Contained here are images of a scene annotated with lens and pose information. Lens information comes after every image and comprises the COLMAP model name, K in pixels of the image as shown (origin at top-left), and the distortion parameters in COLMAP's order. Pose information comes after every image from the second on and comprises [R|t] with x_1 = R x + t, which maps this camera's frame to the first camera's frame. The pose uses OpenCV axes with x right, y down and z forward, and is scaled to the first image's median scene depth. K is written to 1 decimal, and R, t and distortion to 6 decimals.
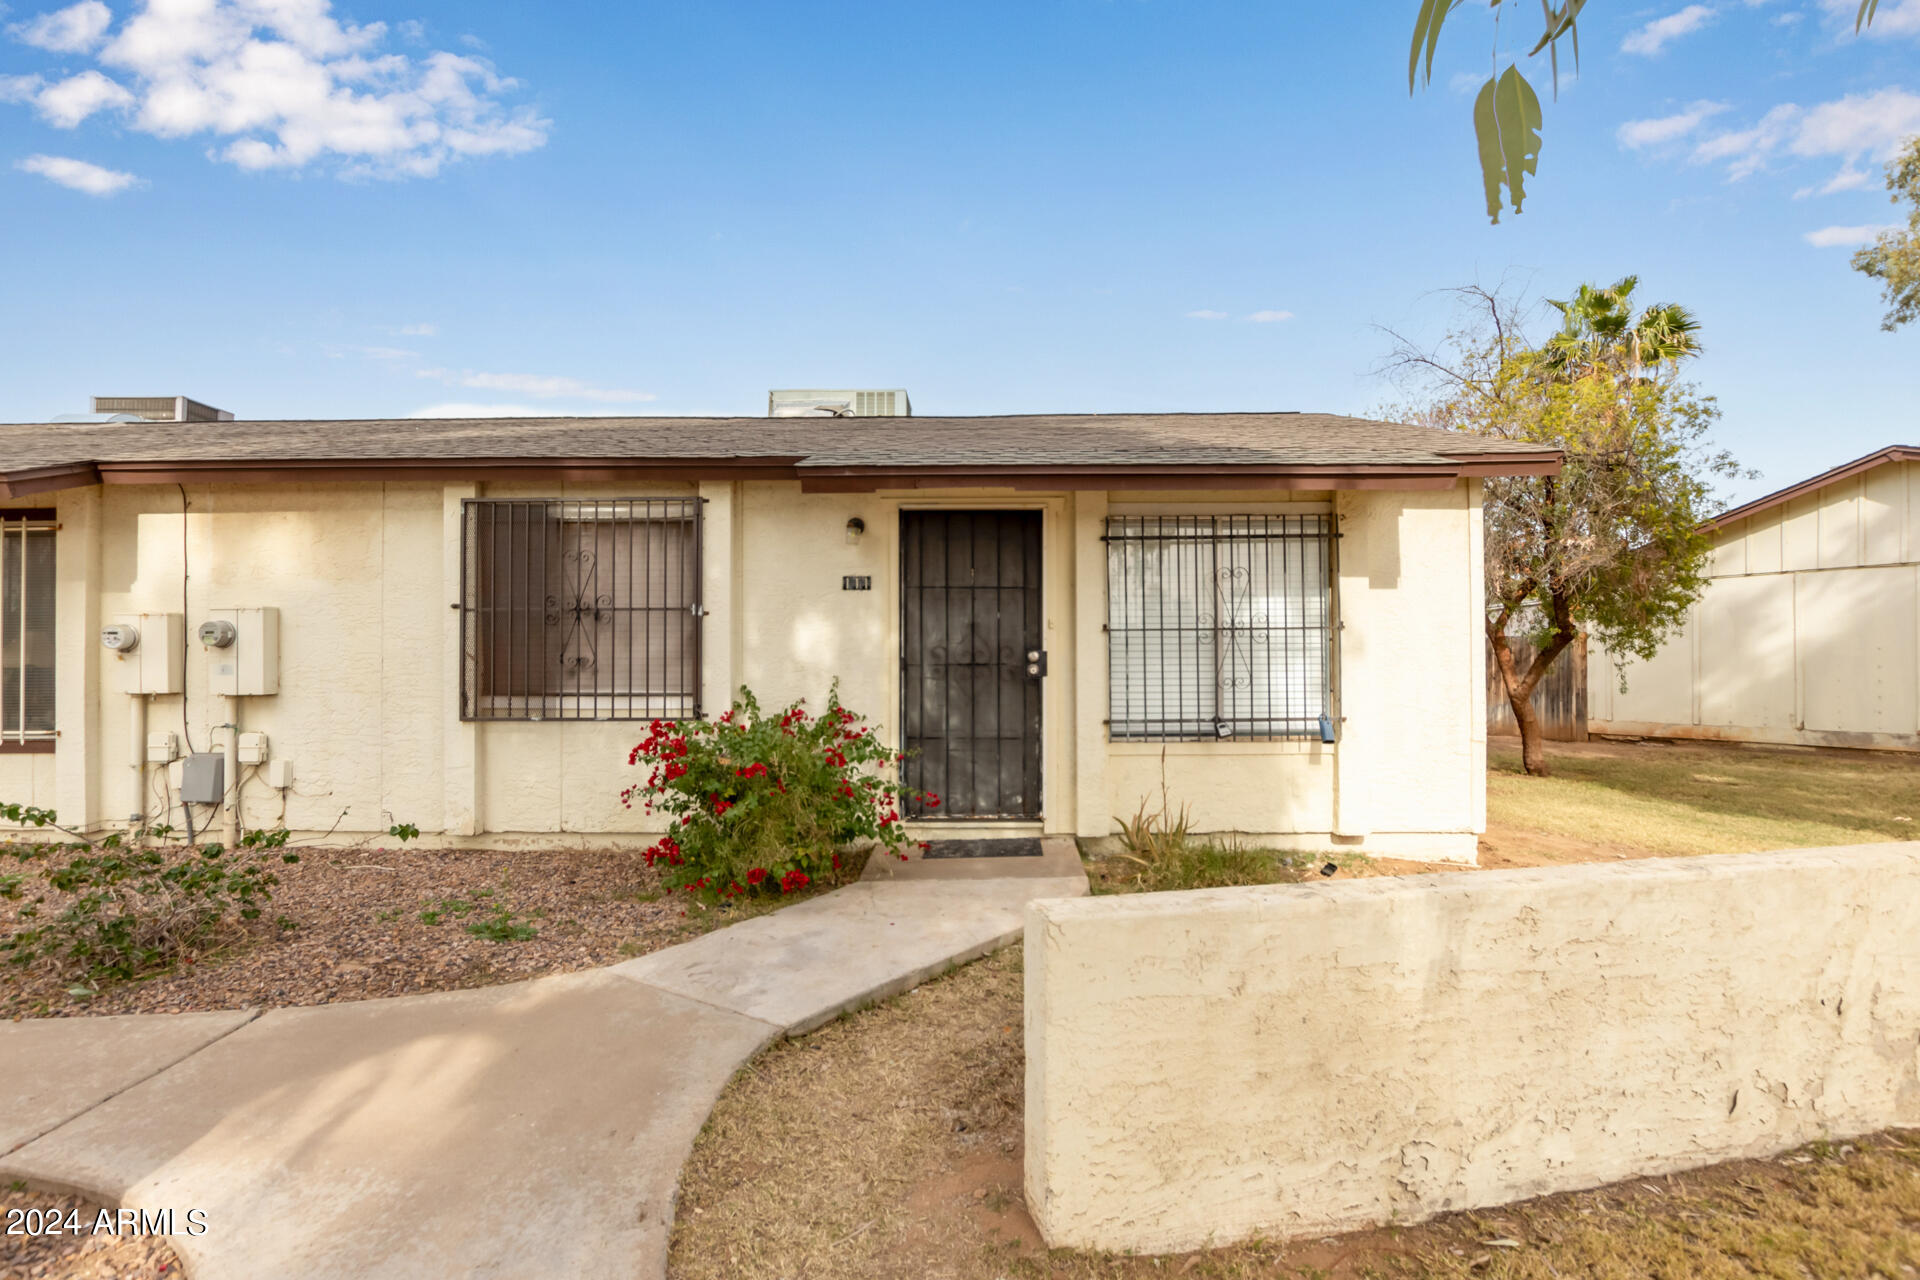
lens RADIAL K [[930.5, 0, 960.0], [0, 930.5, 640.0], [0, 0, 1]] dist [-0.019227, 0.008183]
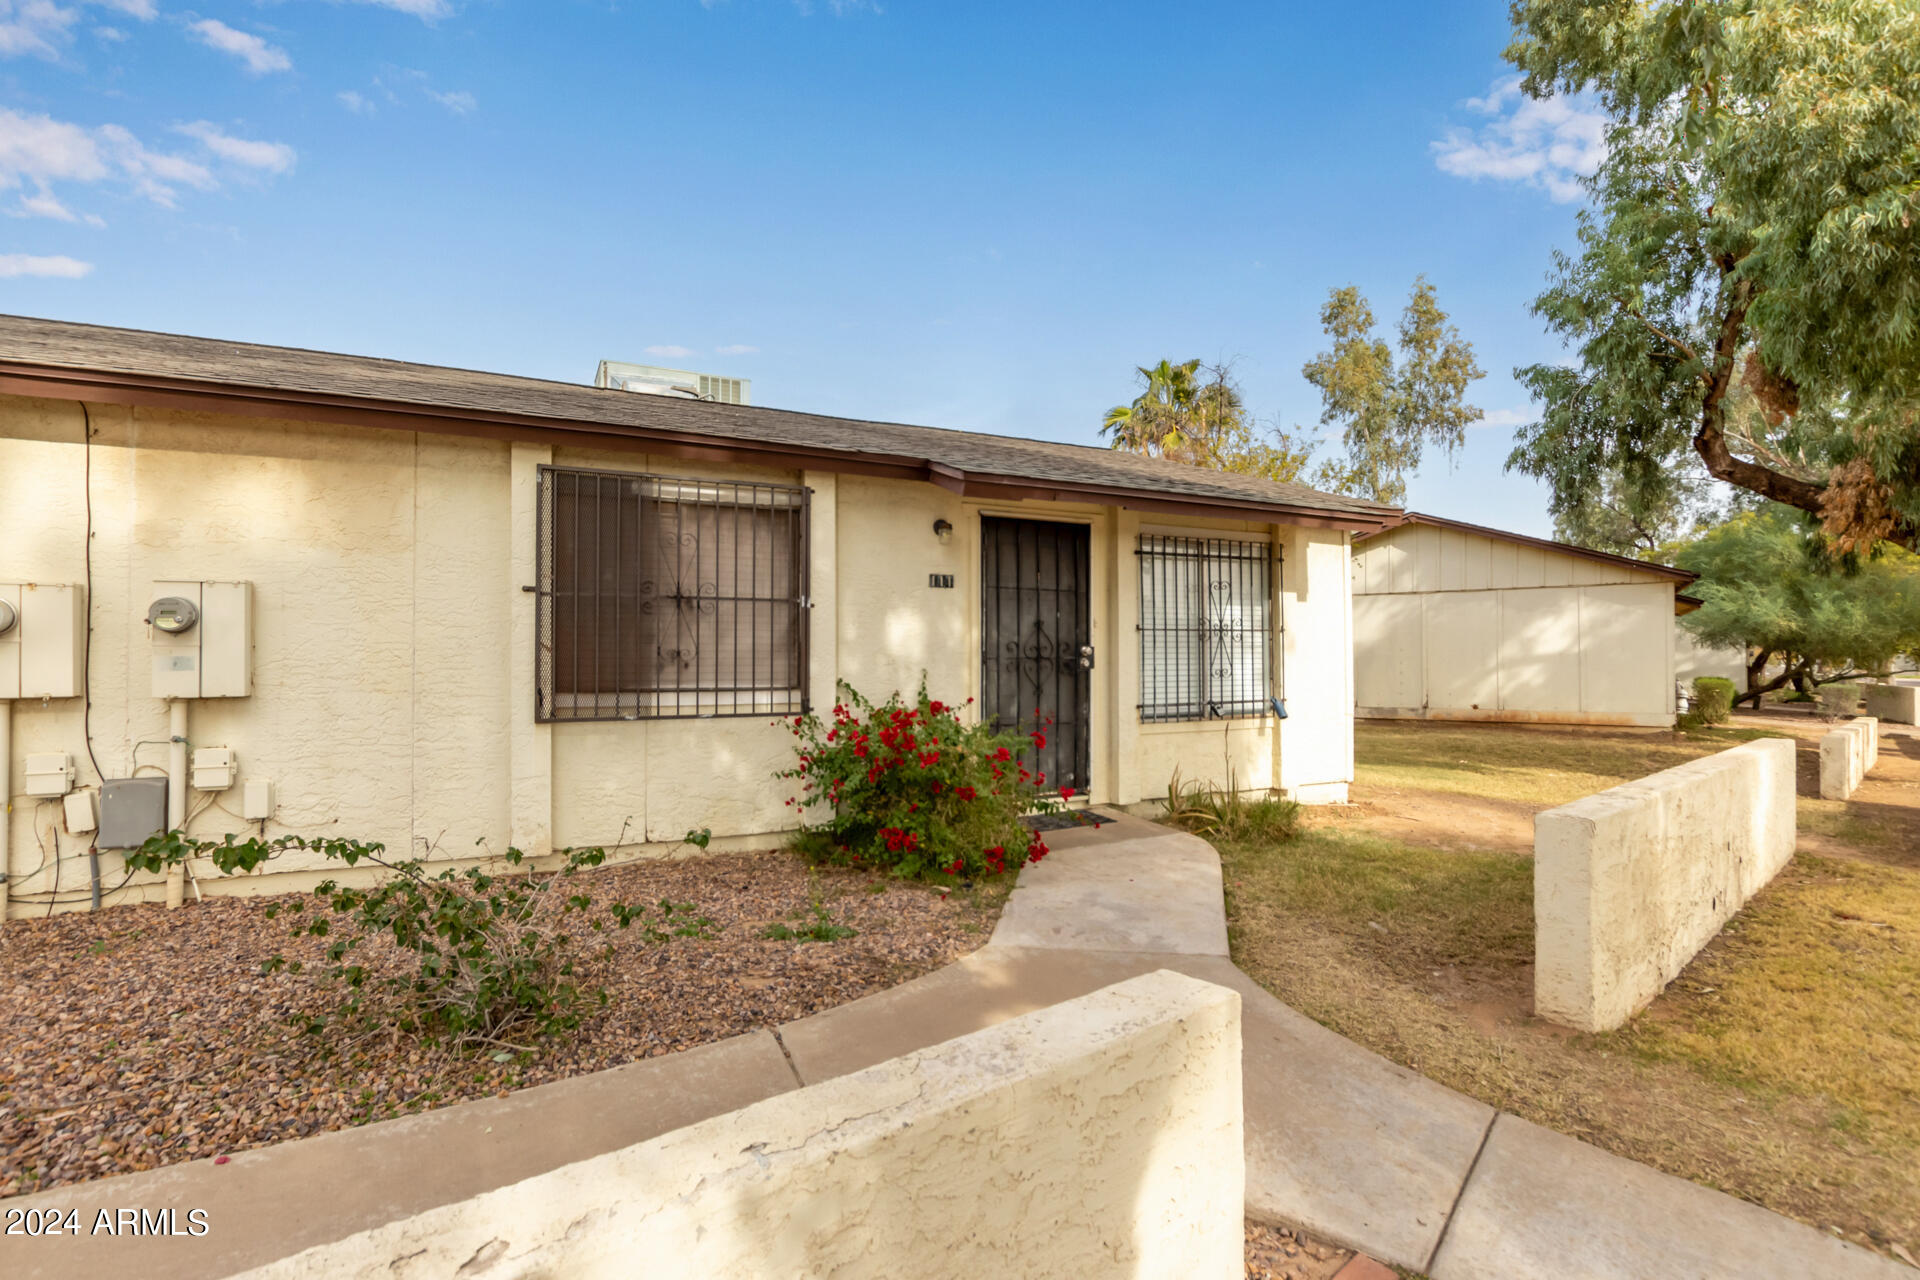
lens RADIAL K [[930.5, 0, 960.0], [0, 930.5, 640.0], [0, 0, 1]] dist [-0.019227, 0.008183]
pose [[0.882374, 0.010938, 0.470422, -0.593977], [-0.011336, 0.999934, -0.001987, 0.007698], [-0.470413, -0.003580, 0.882439, 0.056708]]
